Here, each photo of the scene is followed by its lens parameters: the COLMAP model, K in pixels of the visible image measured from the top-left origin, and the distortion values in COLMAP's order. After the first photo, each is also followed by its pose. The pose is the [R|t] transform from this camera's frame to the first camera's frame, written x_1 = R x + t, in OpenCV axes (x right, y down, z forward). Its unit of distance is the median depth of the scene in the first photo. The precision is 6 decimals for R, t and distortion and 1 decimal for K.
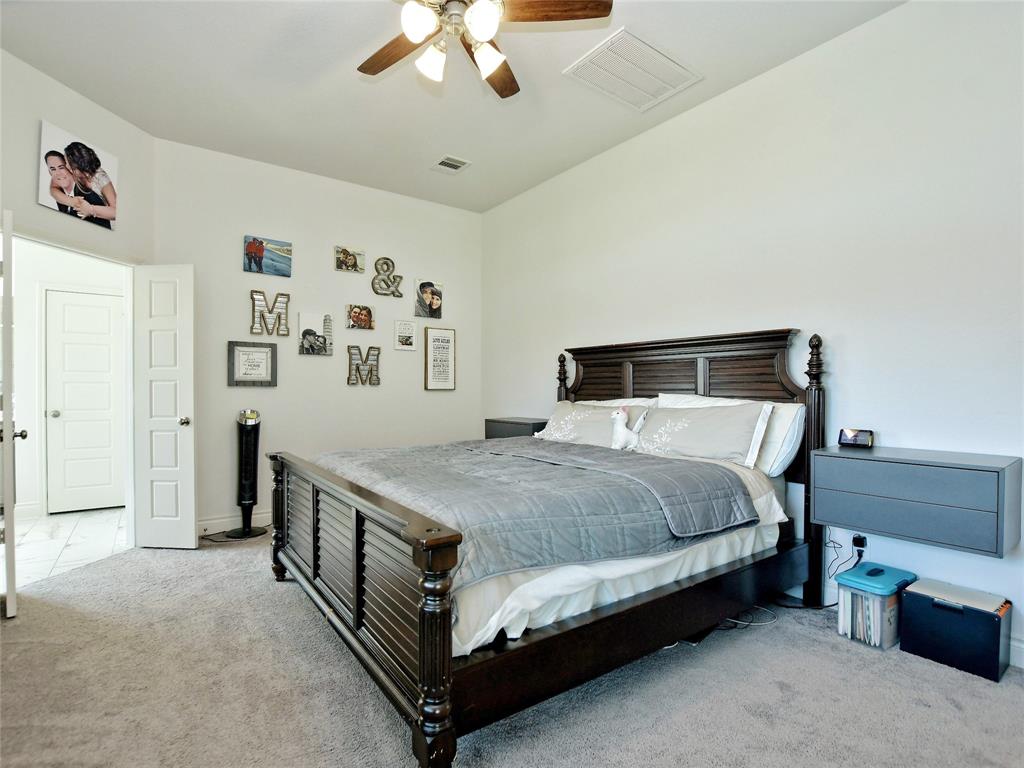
lens RADIAL K [[506.1, 0, 508.3], [0, 506.1, 384.9], [0, 0, 1]] dist [-0.019622, -0.001953]
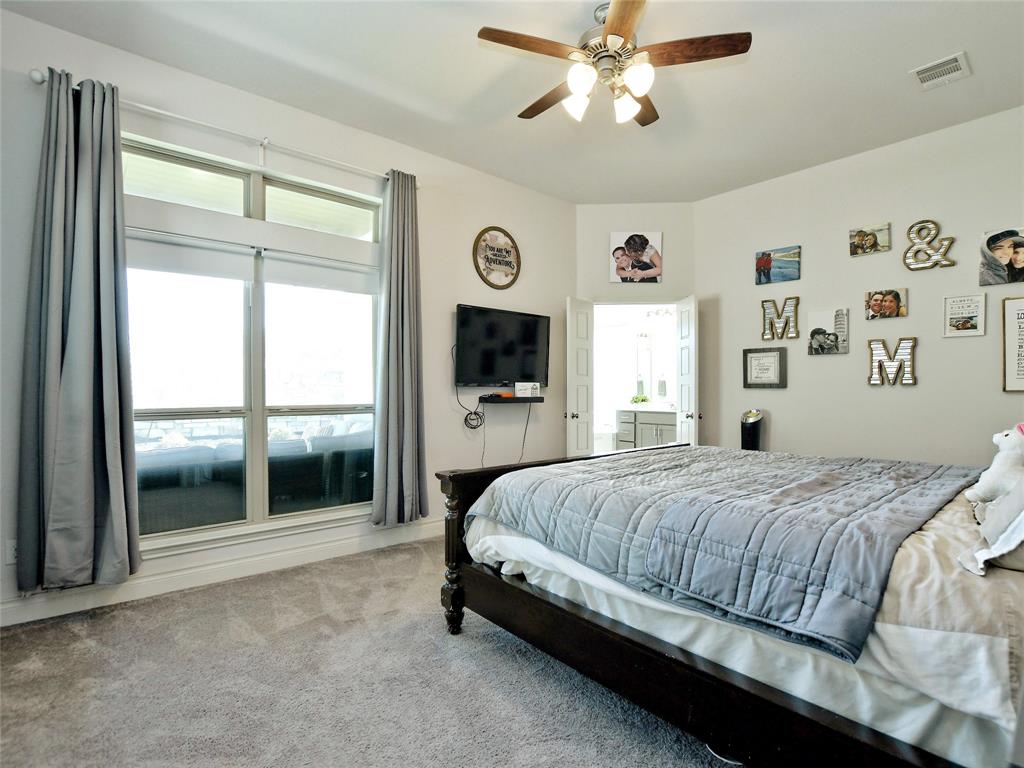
lens RADIAL K [[506.1, 0, 508.2], [0, 506.1, 388.3], [0, 0, 1]] dist [-0.019622, -0.001953]
pose [[0.091283, -0.005402, -0.995810, 0.520728], [0.008371, 0.999954, -0.004657, 0.003268], [0.995790, -0.007910, 0.091324, 0.337493]]
